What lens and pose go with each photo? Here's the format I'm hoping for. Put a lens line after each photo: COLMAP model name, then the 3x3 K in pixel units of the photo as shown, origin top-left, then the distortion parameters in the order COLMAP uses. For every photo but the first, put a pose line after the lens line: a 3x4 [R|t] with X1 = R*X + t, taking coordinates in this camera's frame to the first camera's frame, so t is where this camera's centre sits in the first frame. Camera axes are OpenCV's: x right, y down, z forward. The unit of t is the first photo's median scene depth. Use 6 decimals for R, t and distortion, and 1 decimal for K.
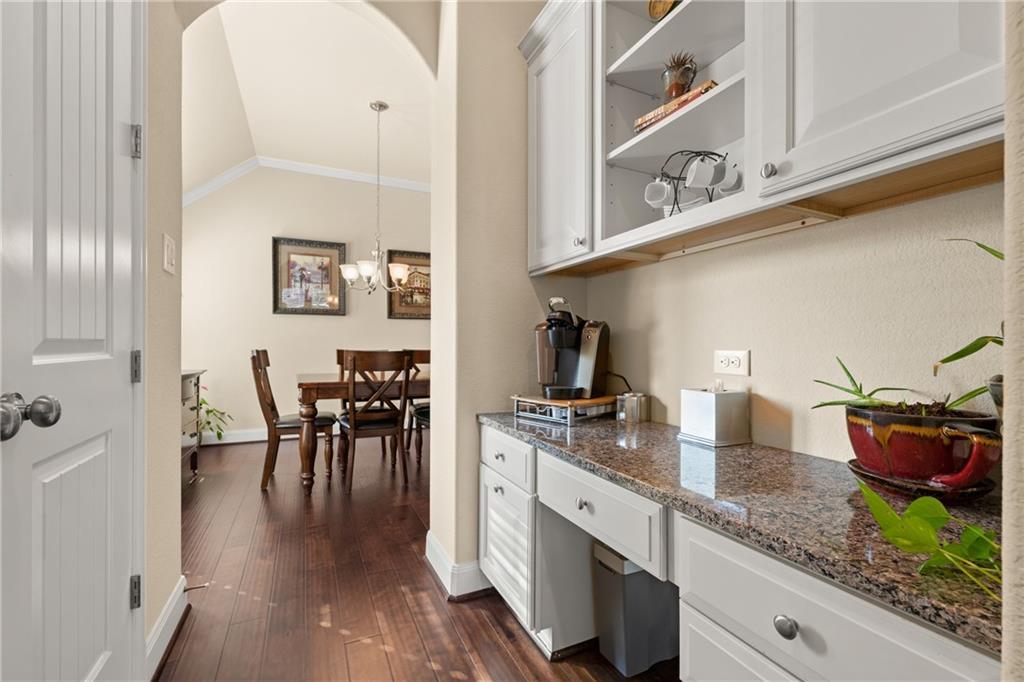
lens RADIAL K [[439.7, 0, 513.6], [0, 439.7, 341.9], [0, 0, 1]] dist [0.000226, 0.000024]
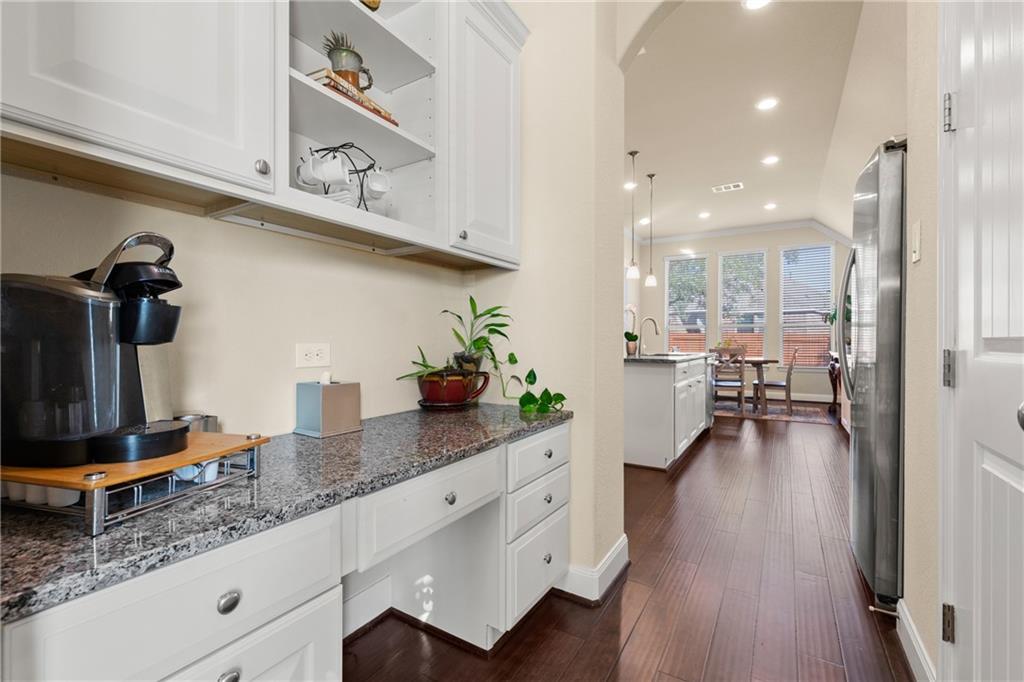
lens RADIAL K [[439.7, 0, 513.5], [0, 439.7, 342.2], [0, 0, 1]] dist [0.000226, 0.000024]
pose [[-0.547636, -0.010073, 0.836656, -0.774029], [-0.013145, 0.999908, 0.003435, 0.007102], [-0.836613, -0.009117, -0.547718, 1.458661]]
